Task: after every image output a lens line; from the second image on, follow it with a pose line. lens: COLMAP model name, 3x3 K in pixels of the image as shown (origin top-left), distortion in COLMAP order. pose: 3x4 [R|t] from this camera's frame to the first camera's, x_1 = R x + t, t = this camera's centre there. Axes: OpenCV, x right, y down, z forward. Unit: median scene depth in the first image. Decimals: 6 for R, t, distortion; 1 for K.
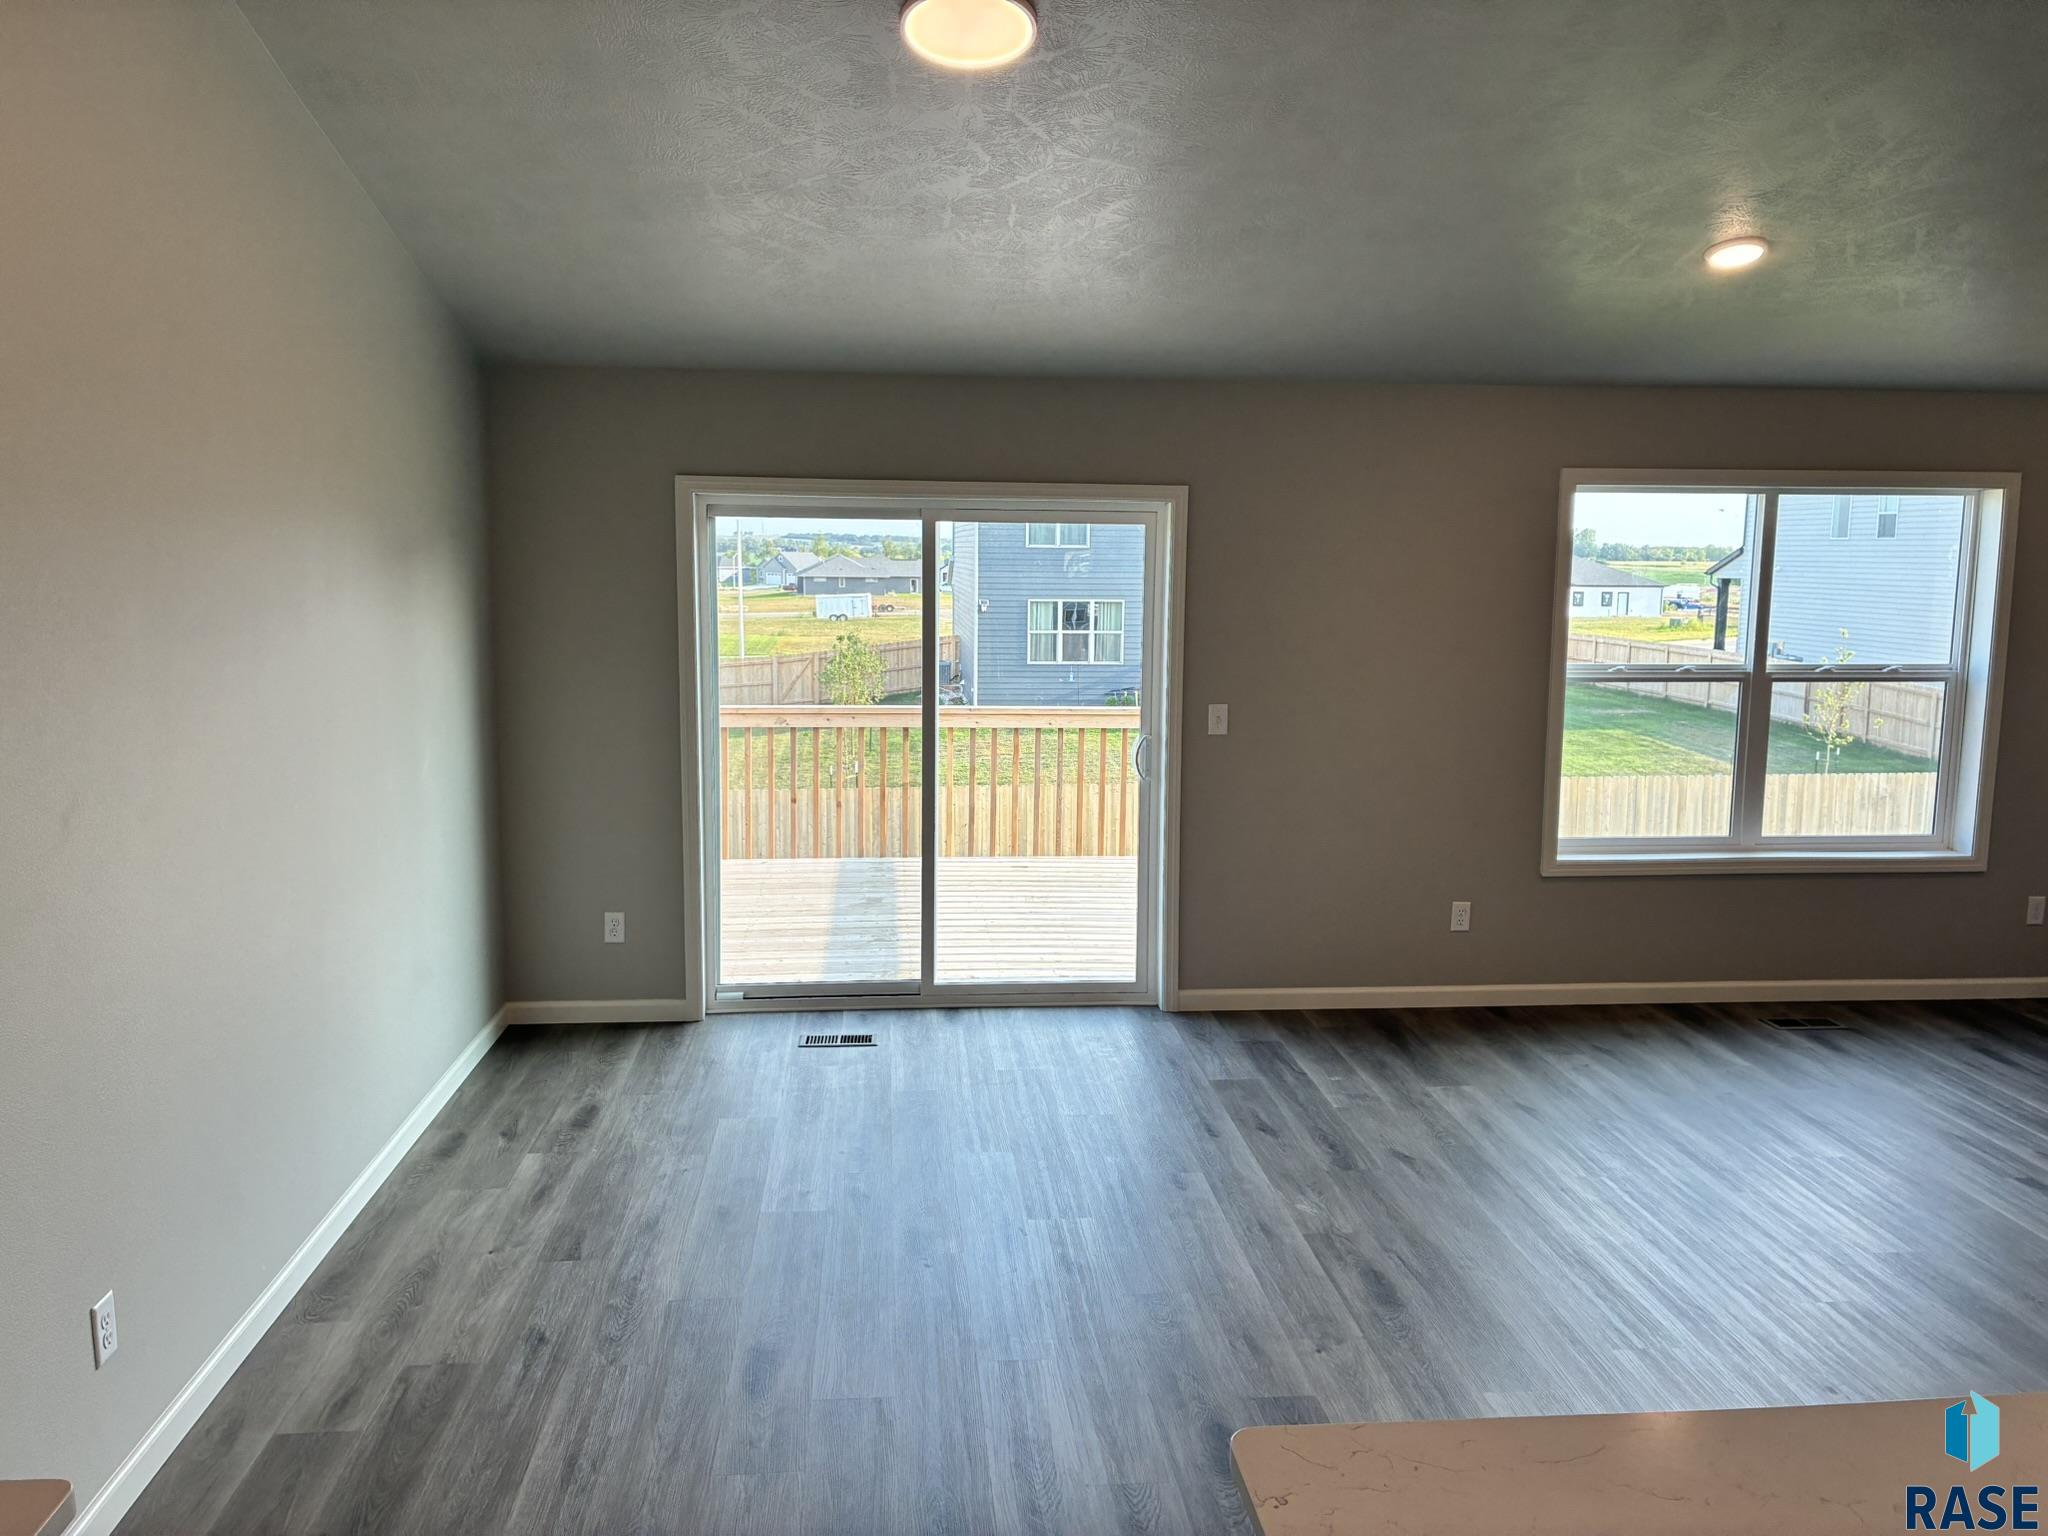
lens RADIAL K [[1636.1, 0, 1034.5], [0, 1636.1, 781.9], [0, 0, 1]] dist [-0.000124, -0.001419]
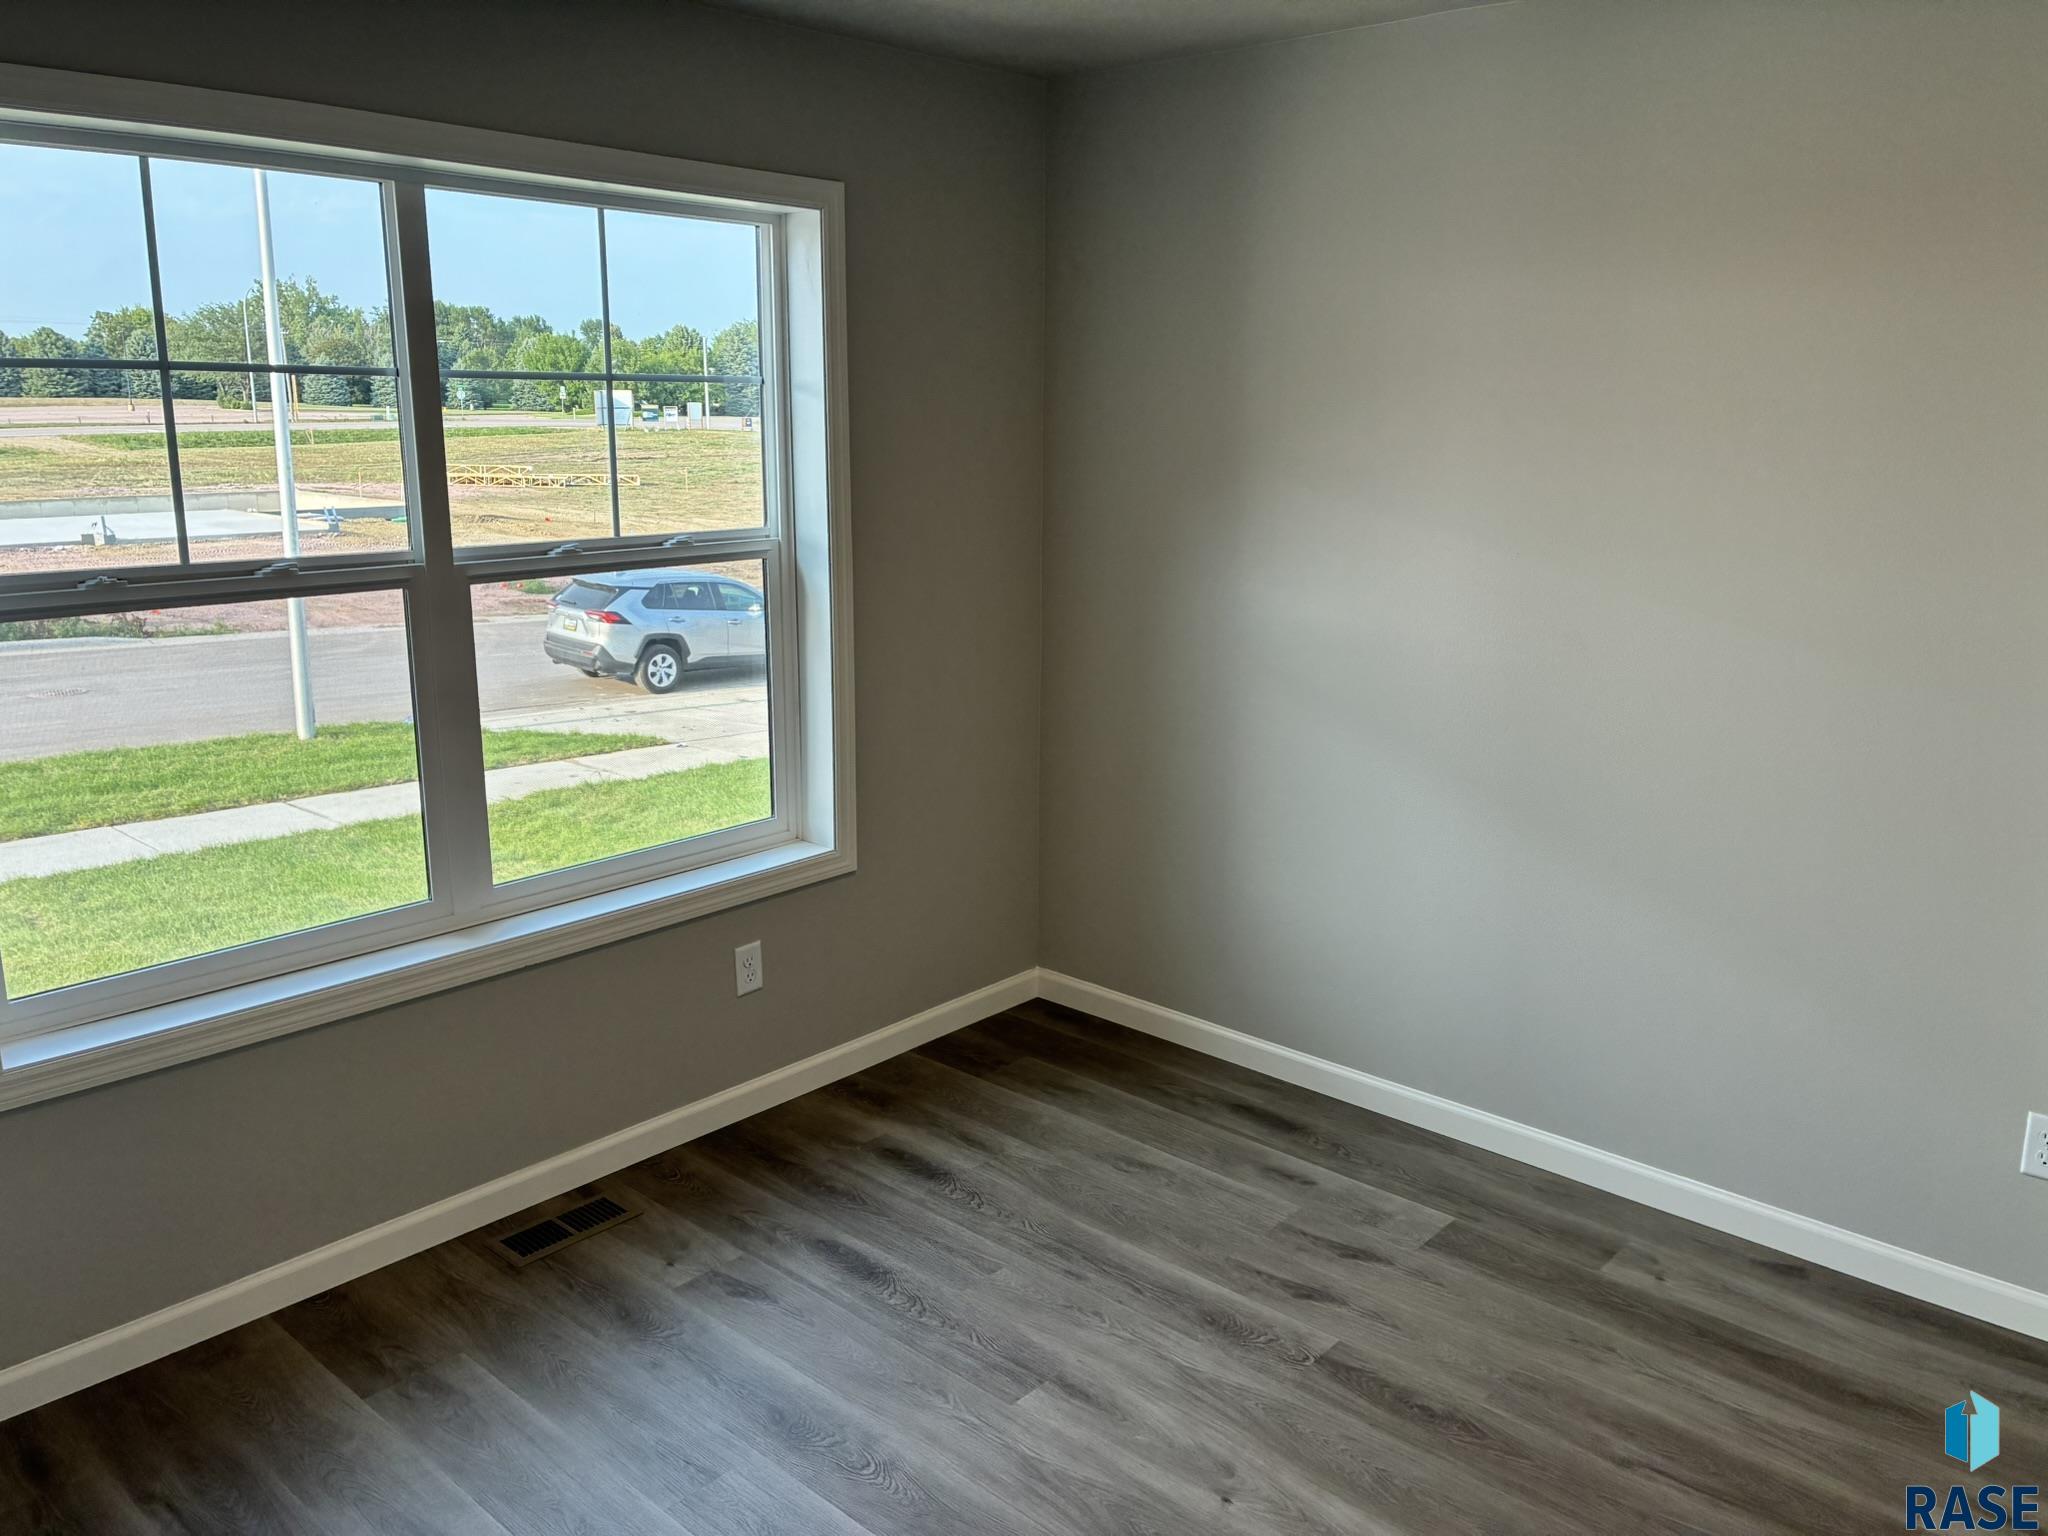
lens RADIAL K [[1561.3, 0, 1025.1], [0, 1561.3, 762.5], [0, 0, 1]] dist [0.057478, -0.067306]
pose [[0.723050, -0.148904, 0.674557, 0.258962], [0.095949, 0.988675, 0.115397, -0.048424], [-0.684100, -0.018715, 0.729148, 0.571287]]
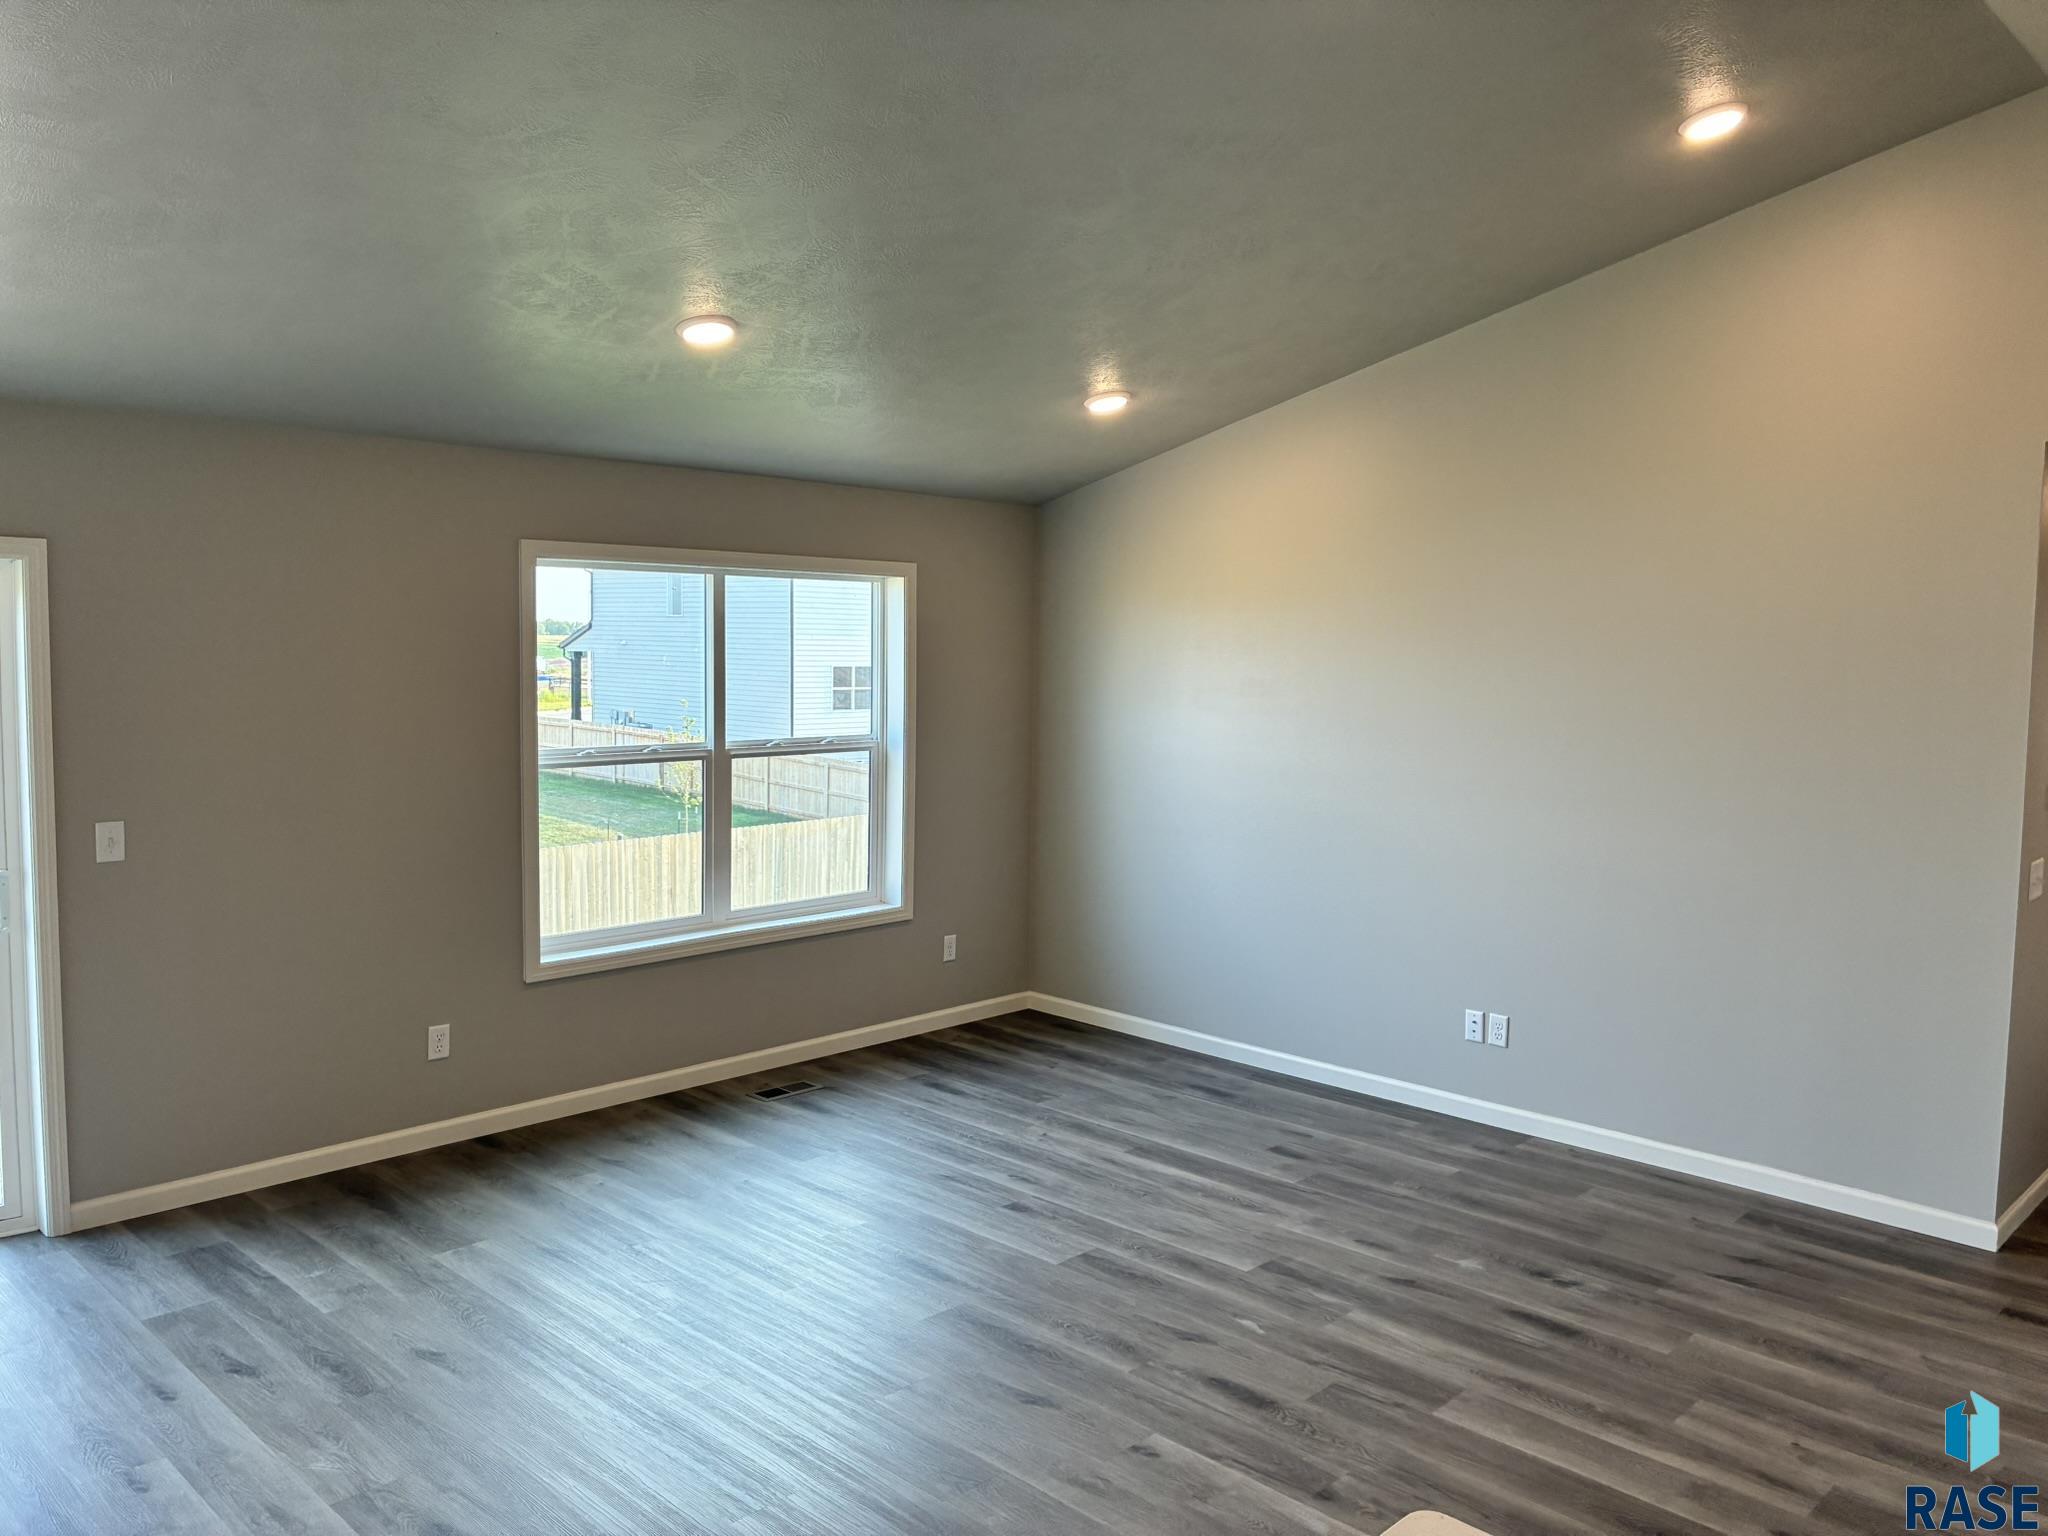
lens RADIAL K [[1561.3, 0, 1034.1], [0, 1561.3, 756.5], [0, 0, 1]] dist [0.057478, -0.067306]
pose [[0.751699, -0.046772, 0.657846, -0.049074], [0.082490, 0.996317, -0.023422, -0.025181], [-0.654327, 0.071872, 0.752788, 0.152641]]
